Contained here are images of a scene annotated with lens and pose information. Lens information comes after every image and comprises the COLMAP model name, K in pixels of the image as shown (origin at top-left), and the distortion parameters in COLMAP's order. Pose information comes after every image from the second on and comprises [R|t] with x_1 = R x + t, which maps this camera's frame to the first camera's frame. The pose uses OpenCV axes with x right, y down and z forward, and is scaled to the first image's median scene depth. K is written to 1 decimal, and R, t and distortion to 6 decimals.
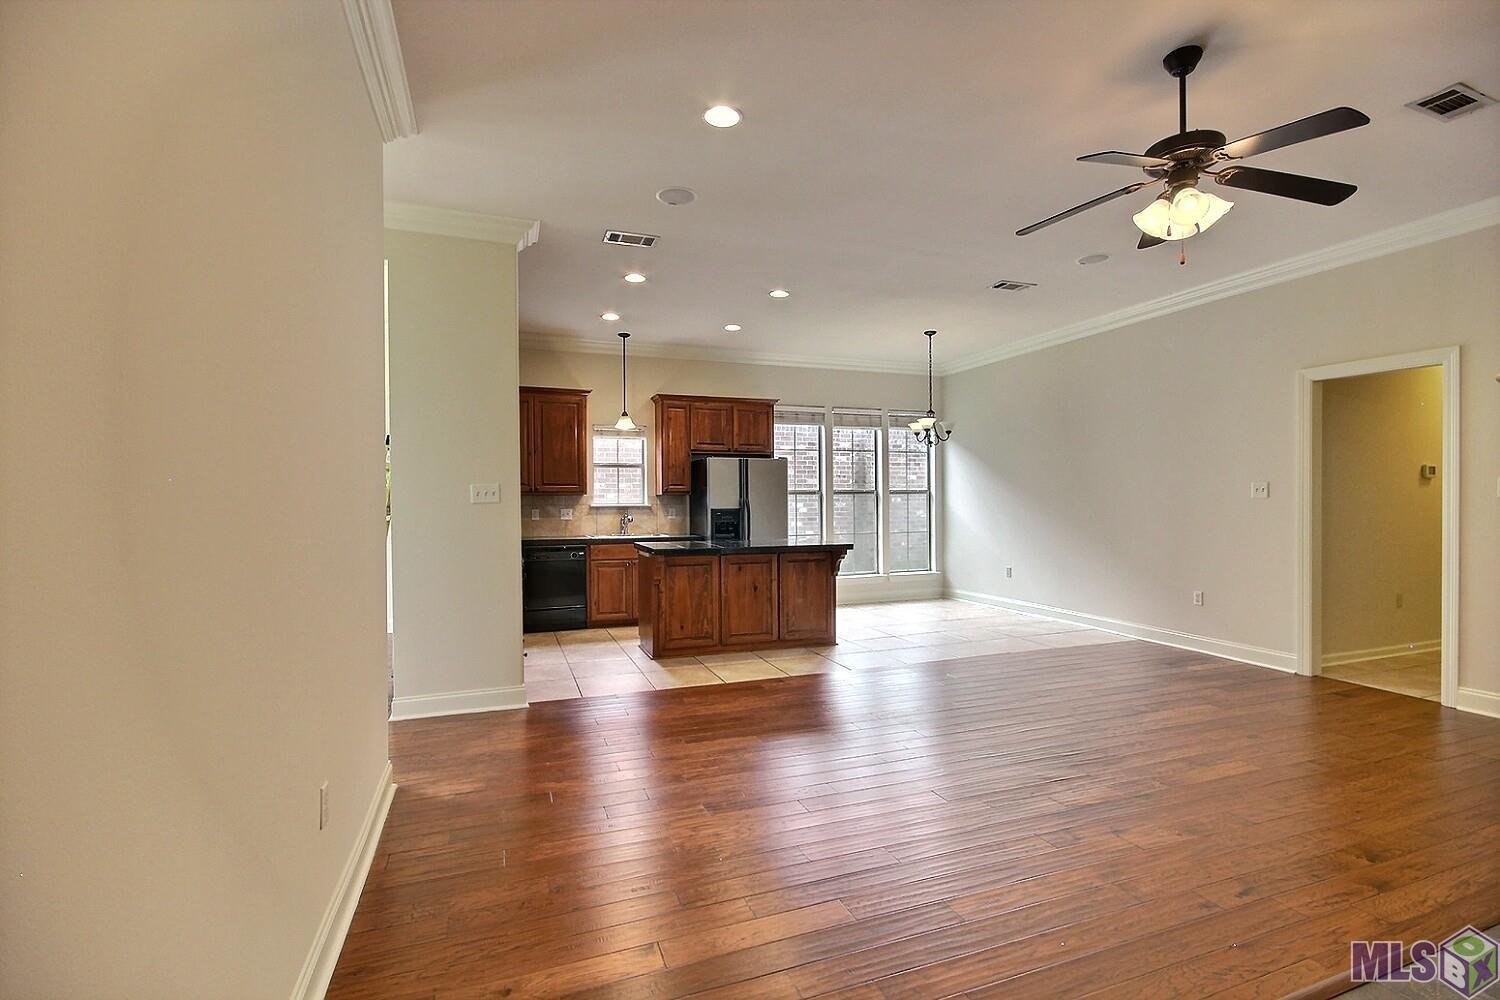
lens RADIAL K [[695.3, 0, 753.5], [0, 695.3, 510.4], [0, 0, 1]] dist [-0.001086, -0.000355]
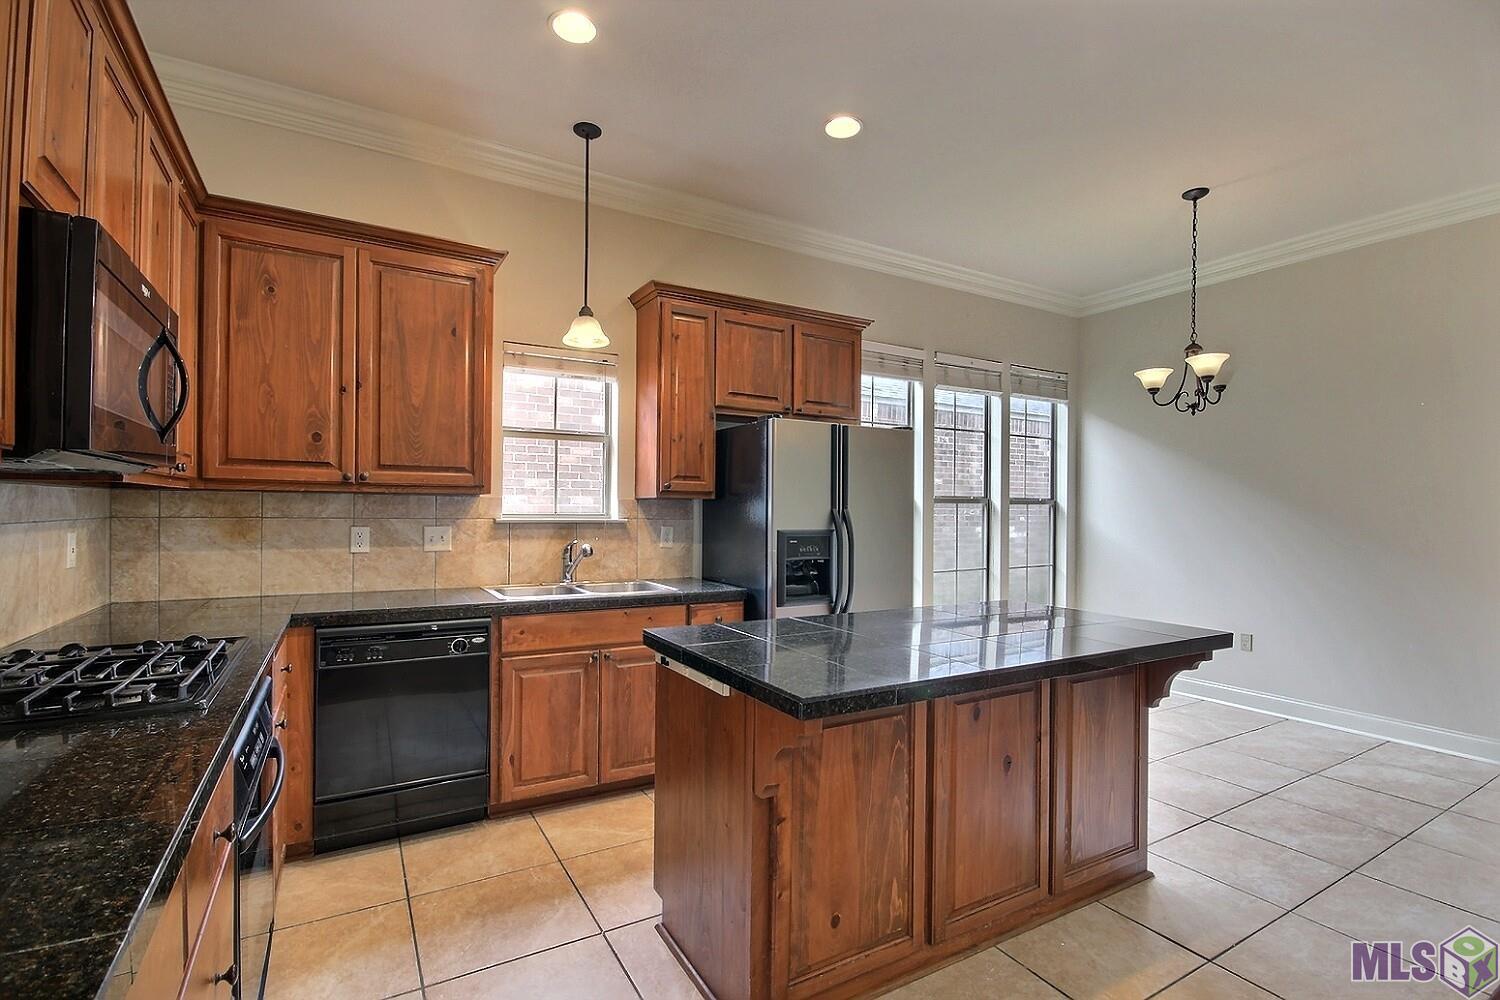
lens RADIAL K [[695.3, 0, 753.5], [0, 695.3, 510.4], [0, 0, 1]] dist [-0.001086, -0.000355]
pose [[0.984235, 0.015246, 0.176205, -0.148794], [-0.013483, 0.999846, -0.011201, -0.009829], [-0.176348, 0.008649, 0.984290, 0.525390]]
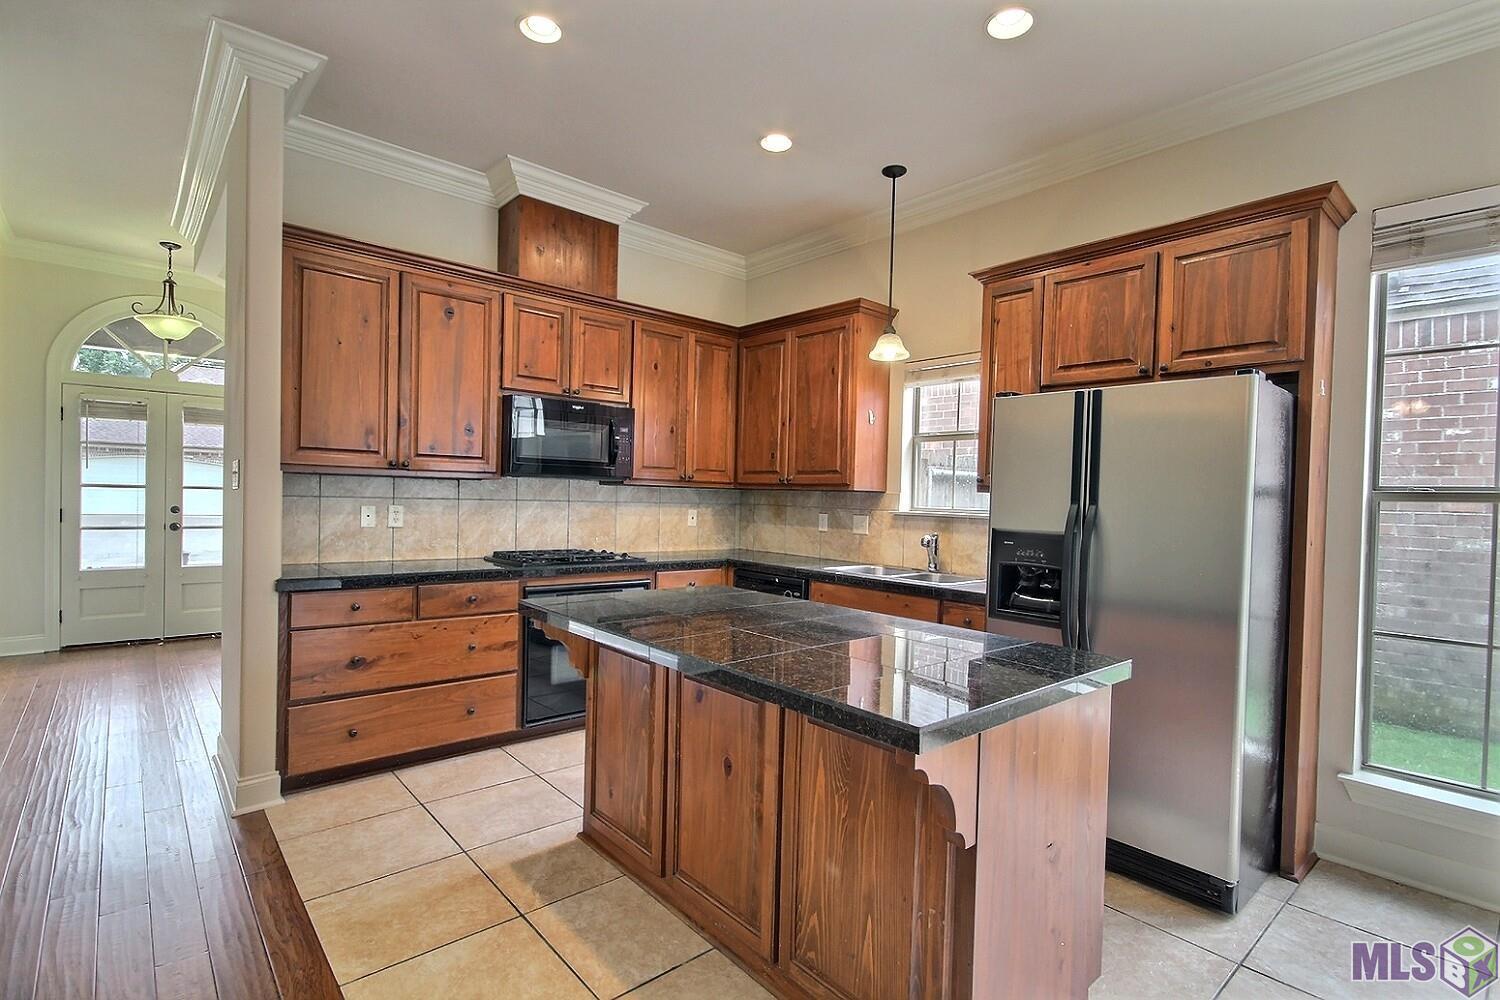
lens RADIAL K [[724.2, 0, 754.4], [0, 724.2, 505.2], [0, 0, 1]] dist [-0.003415, -0.000761]
pose [[0.355080, 0.026691, -0.934455, 0.258279], [-0.040769, 0.999083, 0.013046, -0.014607], [0.933947, 0.033464, 0.355842, 0.692250]]
